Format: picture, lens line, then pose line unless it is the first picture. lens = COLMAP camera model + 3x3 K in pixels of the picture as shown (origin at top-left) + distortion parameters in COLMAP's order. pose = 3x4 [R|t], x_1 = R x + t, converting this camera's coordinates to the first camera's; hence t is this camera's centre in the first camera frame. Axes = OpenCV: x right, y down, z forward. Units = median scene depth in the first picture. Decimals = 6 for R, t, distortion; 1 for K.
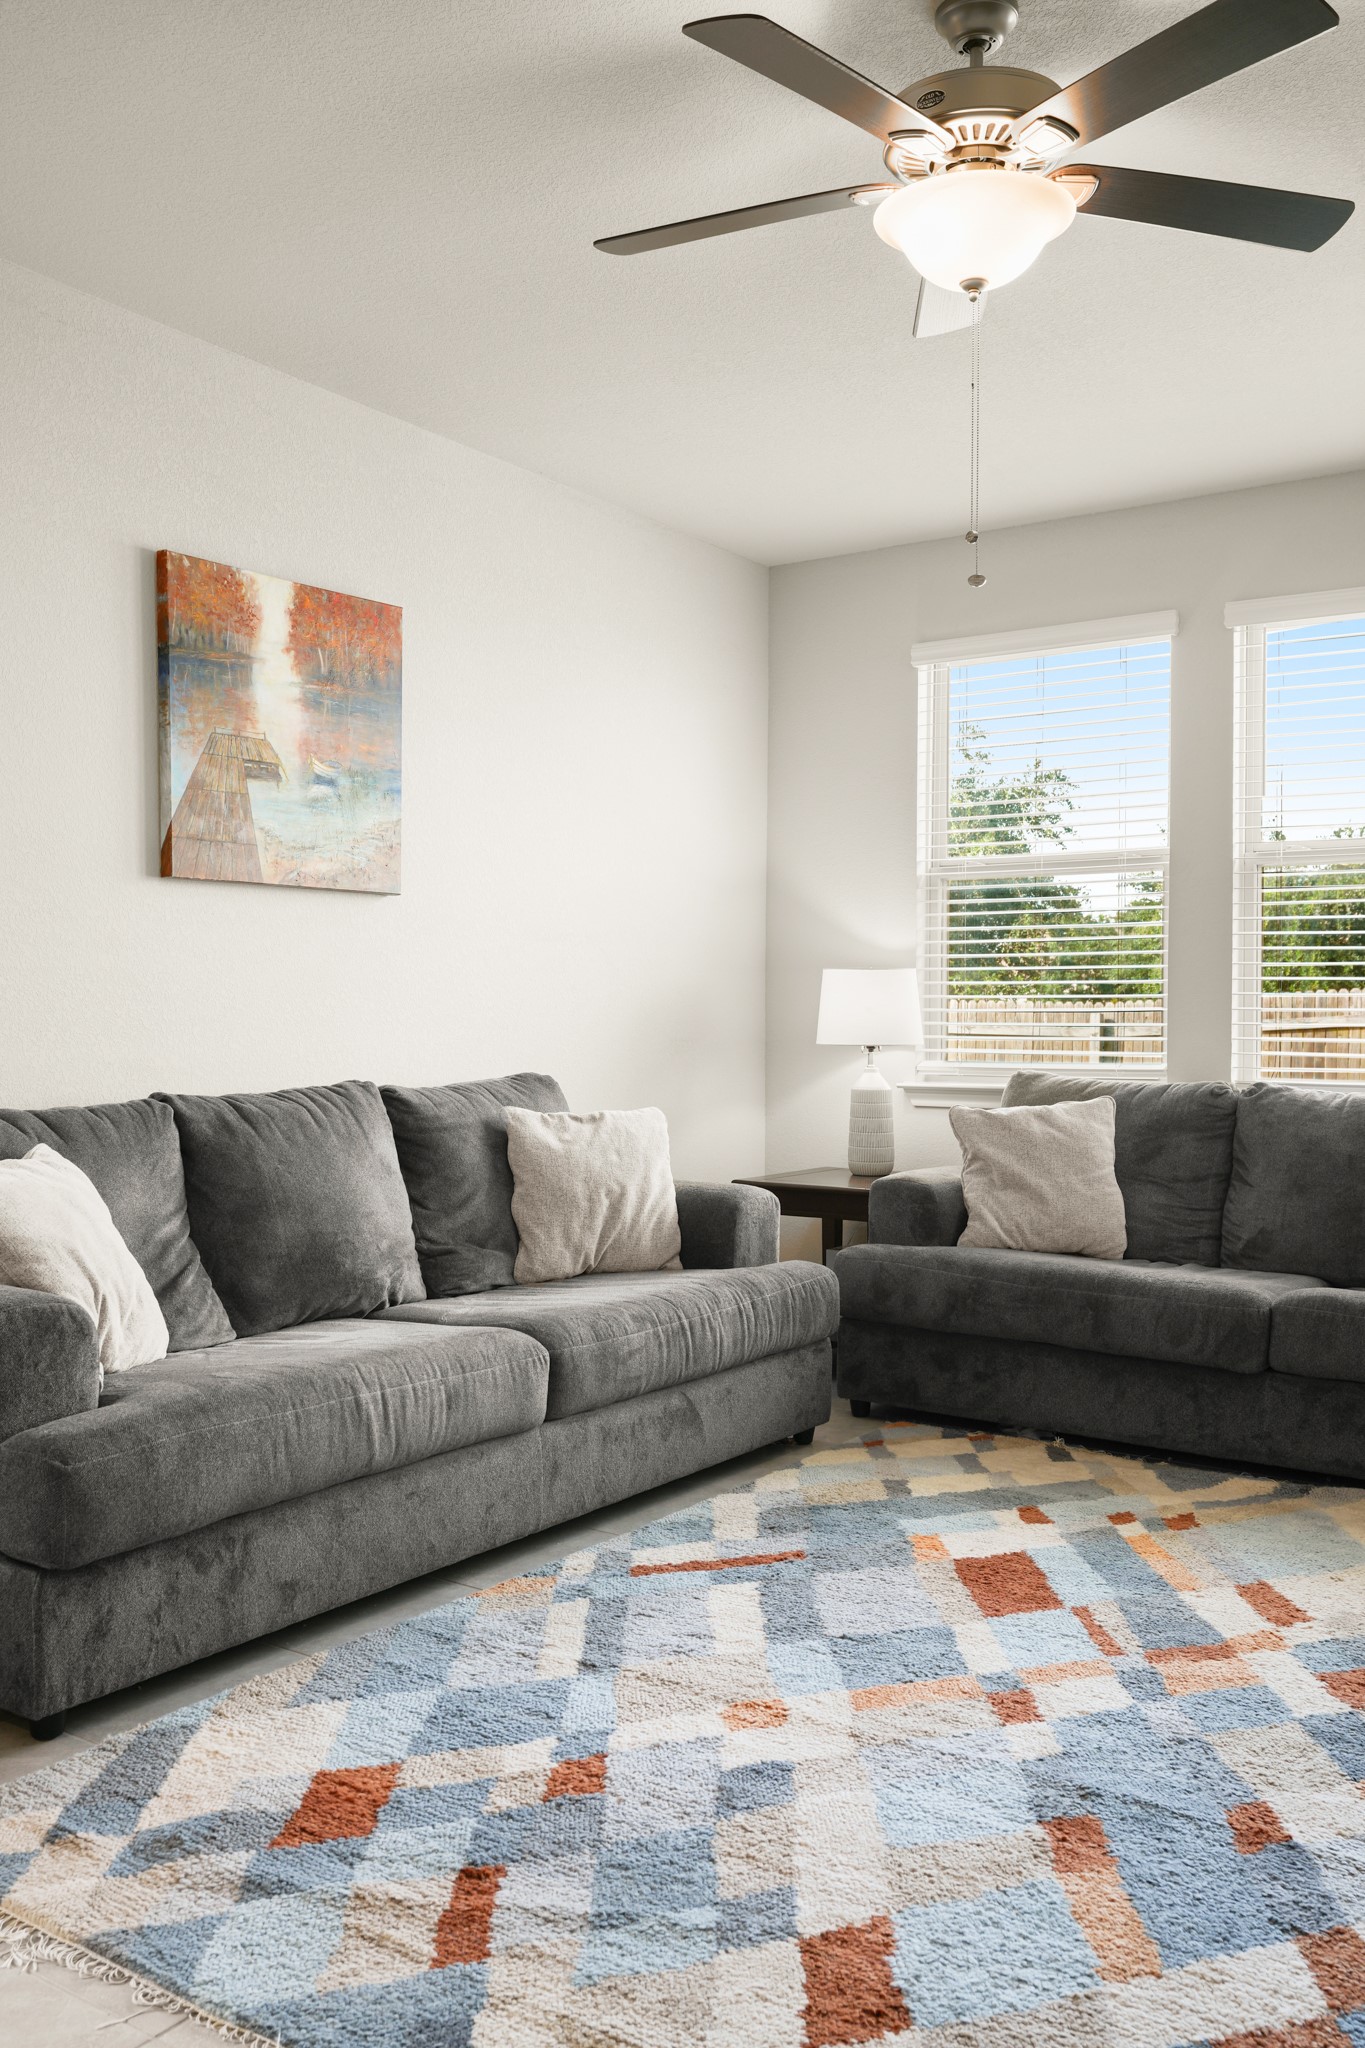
lens RADIAL K [[1745.6, 0, 688.0], [0, 1745.6, 1029.4], [0, 0, 1]] dist [0.012610, 0.002549]
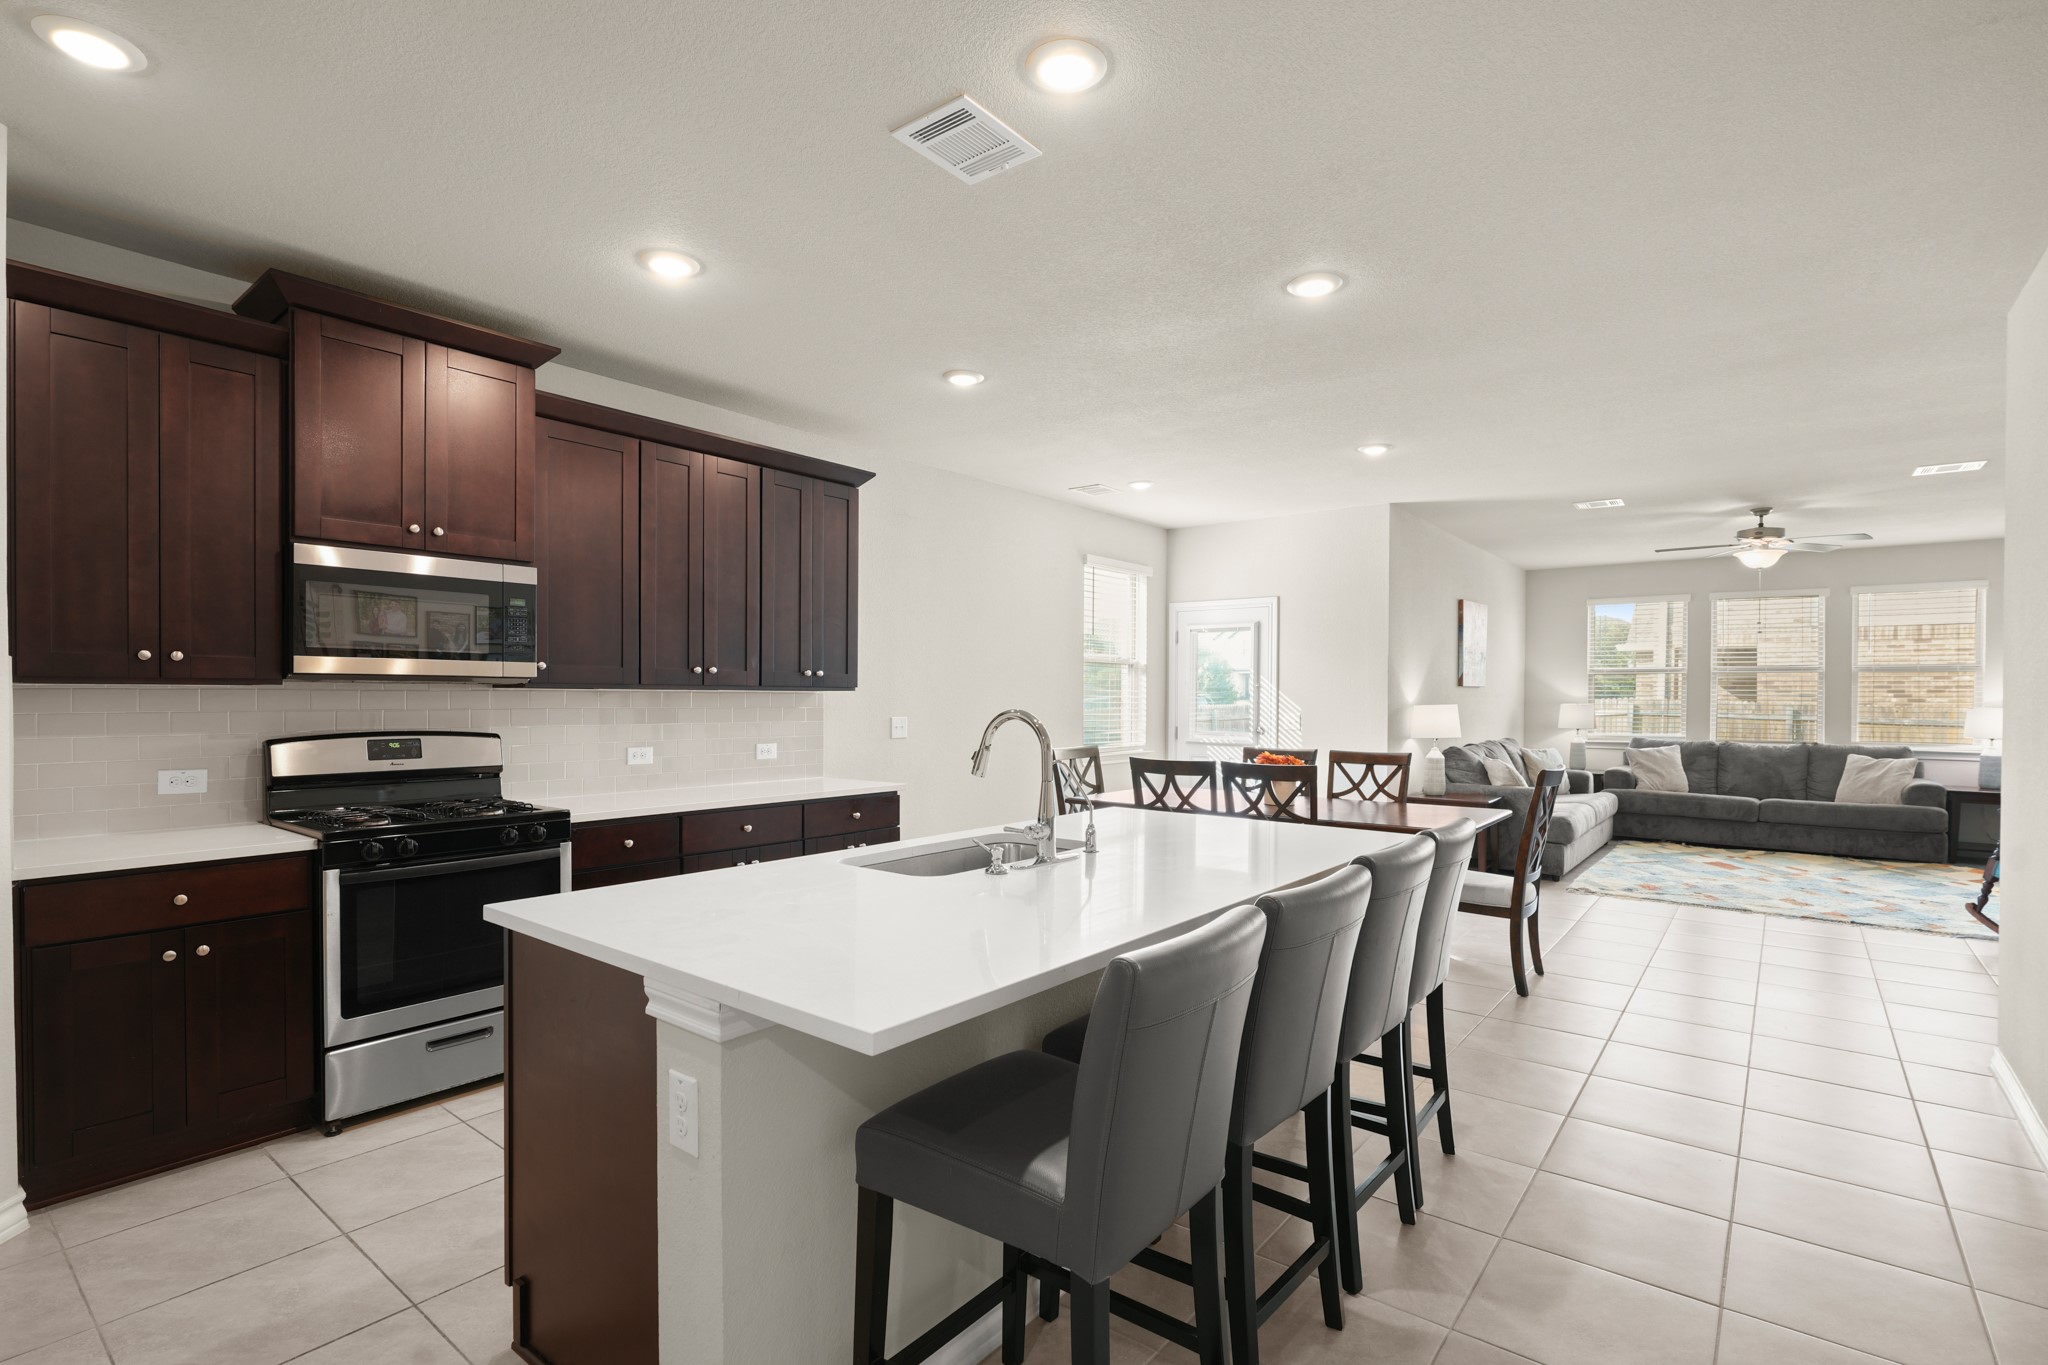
lens RADIAL K [[968.5, 0, 1020.4], [0, 968.5, 711.2], [0, 0, 1]] dist [-0.011256, 0.000579]
pose [[0.997080, 0.001076, -0.076362, -1.231415], [-0.000711, 0.999988, 0.004799, -0.047267], [0.076366, -0.004730, 0.997069, -1.299338]]
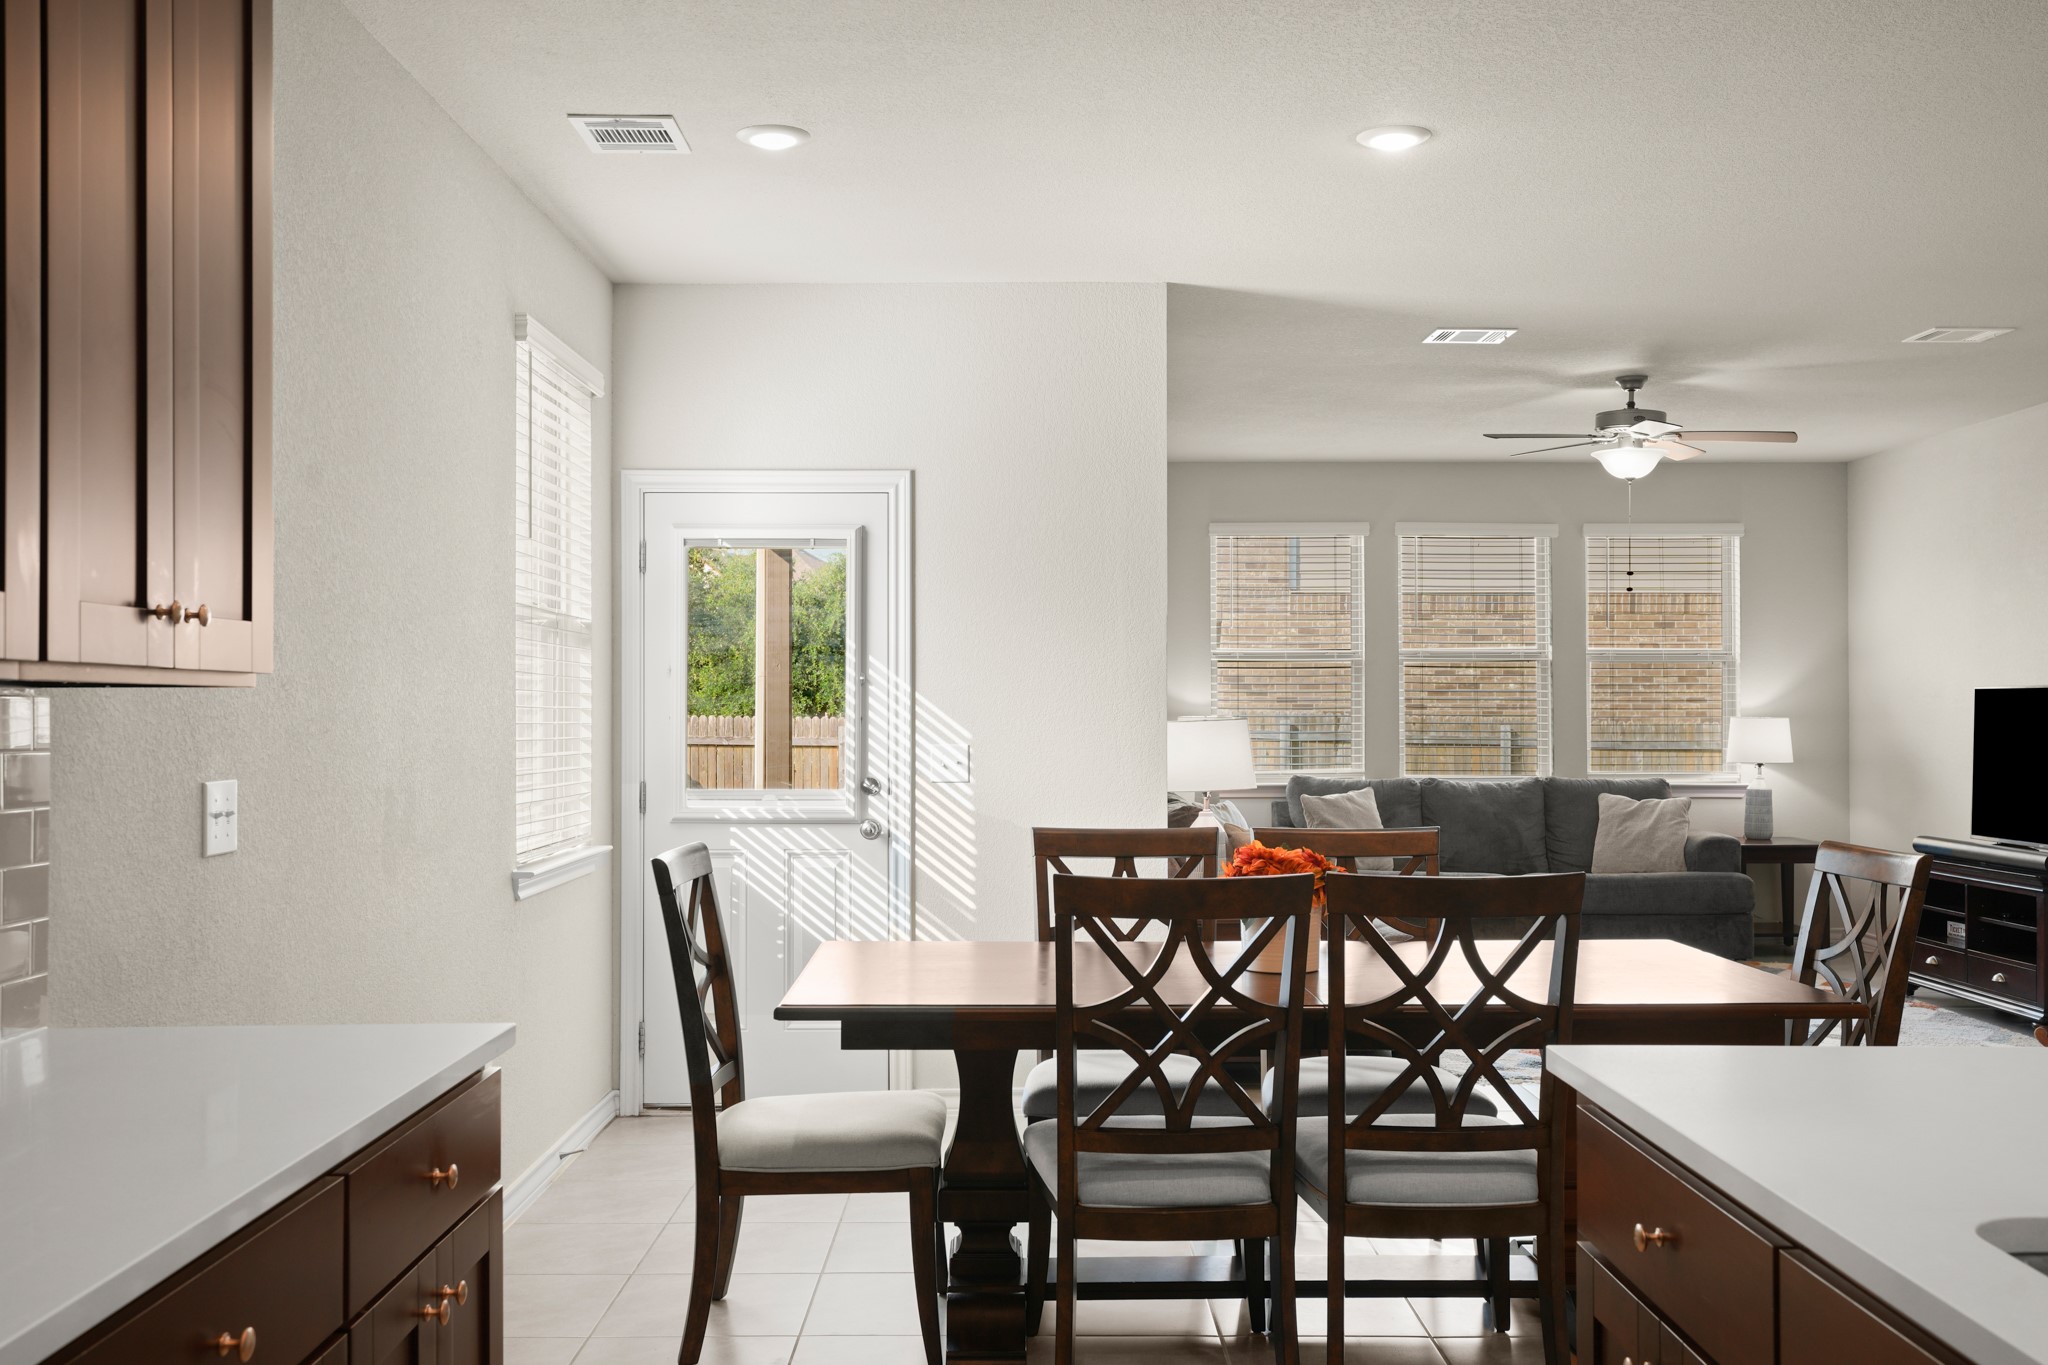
lens RADIAL K [[1895.9, 0, 1035.2], [0, 1895.9, 695.6], [0, 0, 1]] dist [0.005954, 0.000000]
pose [[0.826135, -0.002059, 0.563469, -1.724552], [0.011762, 0.999838, -0.013592, -0.052452], [-0.563350, 0.017856, 0.826026, -0.680202]]
